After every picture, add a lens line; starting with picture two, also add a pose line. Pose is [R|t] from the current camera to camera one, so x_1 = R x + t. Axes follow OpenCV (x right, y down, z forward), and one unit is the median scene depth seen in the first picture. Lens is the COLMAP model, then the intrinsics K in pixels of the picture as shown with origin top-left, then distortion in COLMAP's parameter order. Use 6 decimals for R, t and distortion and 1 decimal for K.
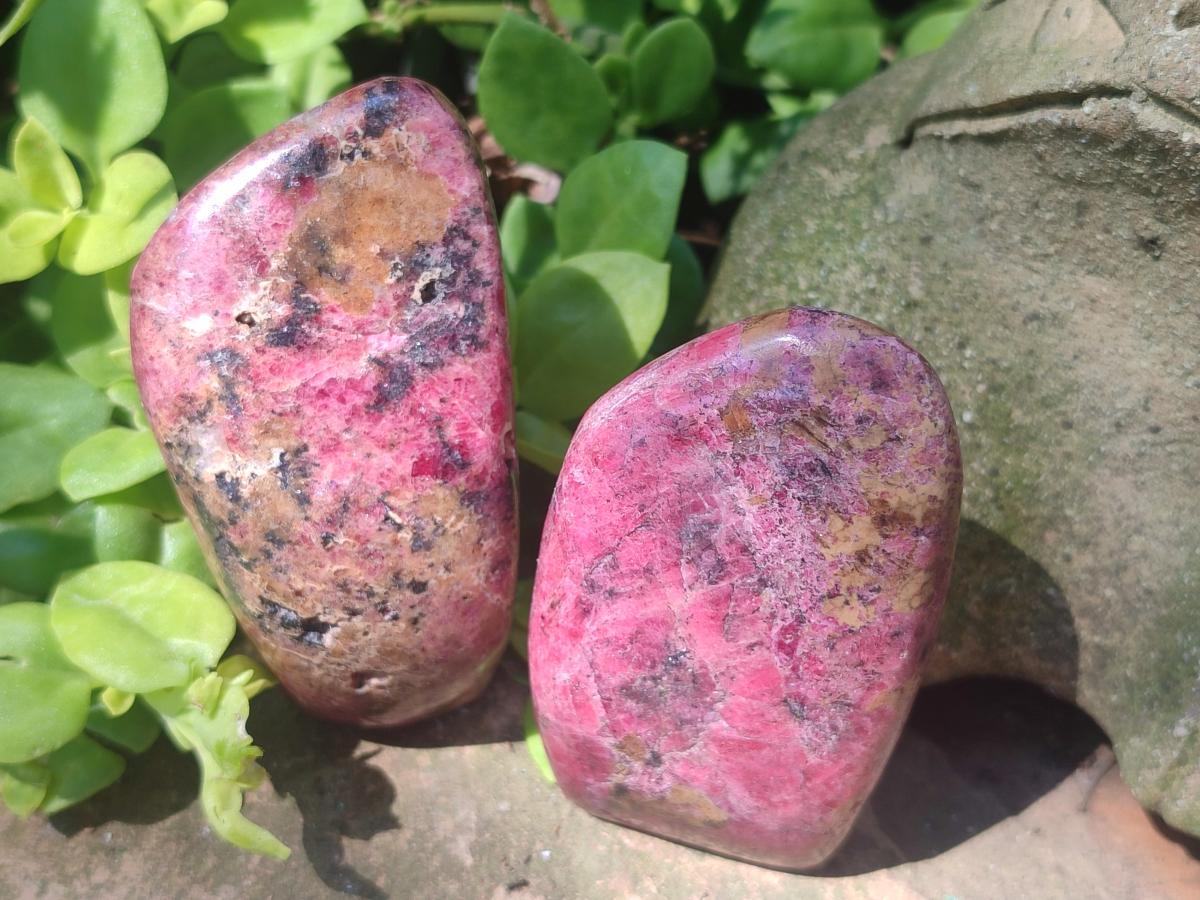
lens RADIAL K [[1857.3, 0, 592.9], [0, 1857.3, 441.2], [0, 0, 1]] dist [0.221605, 0.000000]
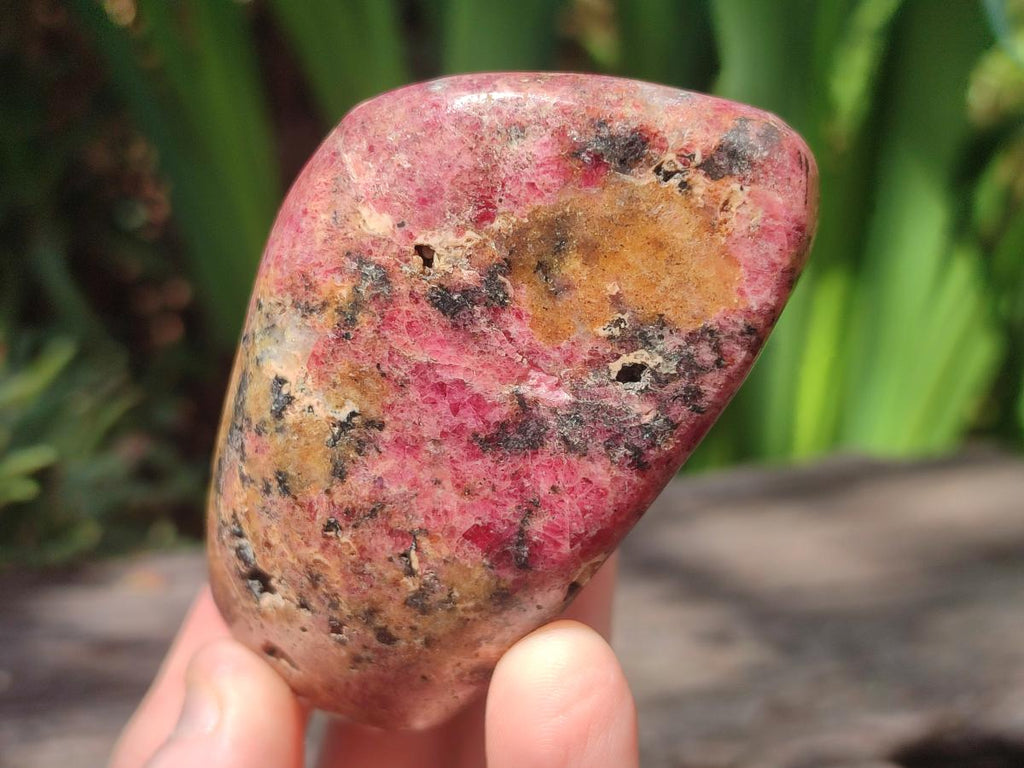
lens RADIAL K [[1584.9, 0, 515.4], [0, 1584.9, 384.1], [0, 0, 1]] dist [0.221605, 0.000000]
pose [[0.759734, 0.647112, -0.063640, -0.079712], [-0.634849, 0.759362, 0.142608, -0.139288], [0.140609, -0.067942, 0.987731, 0.350307]]
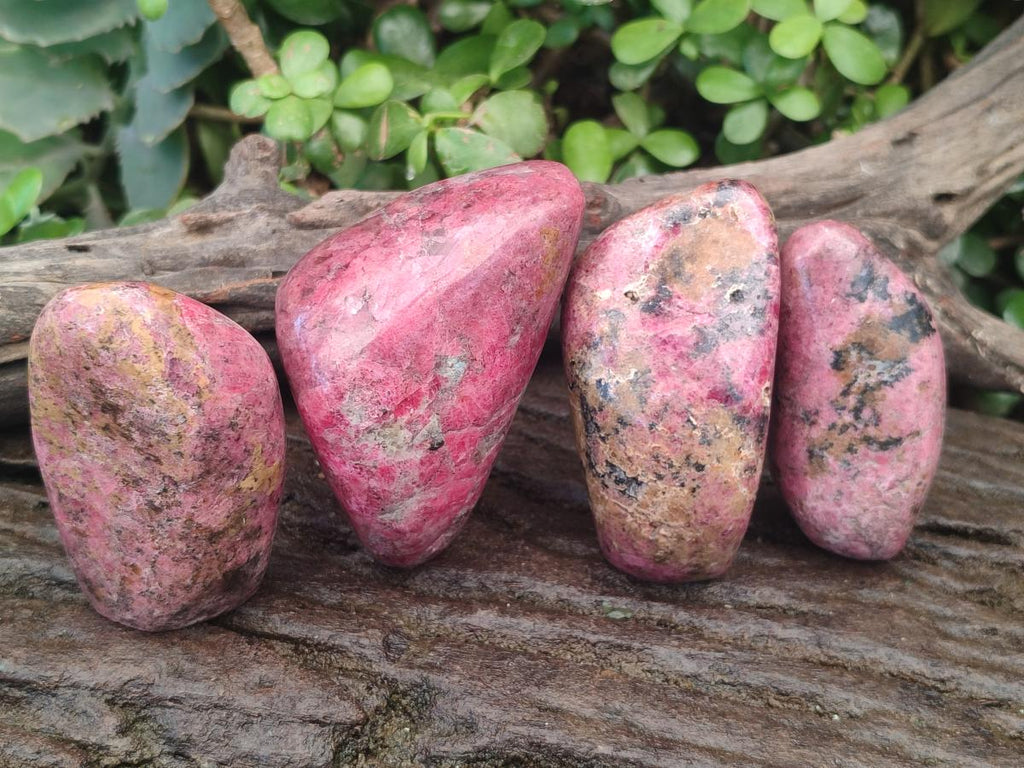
lens RADIAL K [[1584.9, 0, 509.4], [0, 1584.9, 377.0], [0, 0, 1]] dist [0.221605, 0.000000]
pose [[0.965218, 0.144417, -0.217941, 0.043024], [-0.189964, 0.960132, -0.205086, 0.334929], [0.179634, 0.239353, 0.954171, -0.430817]]
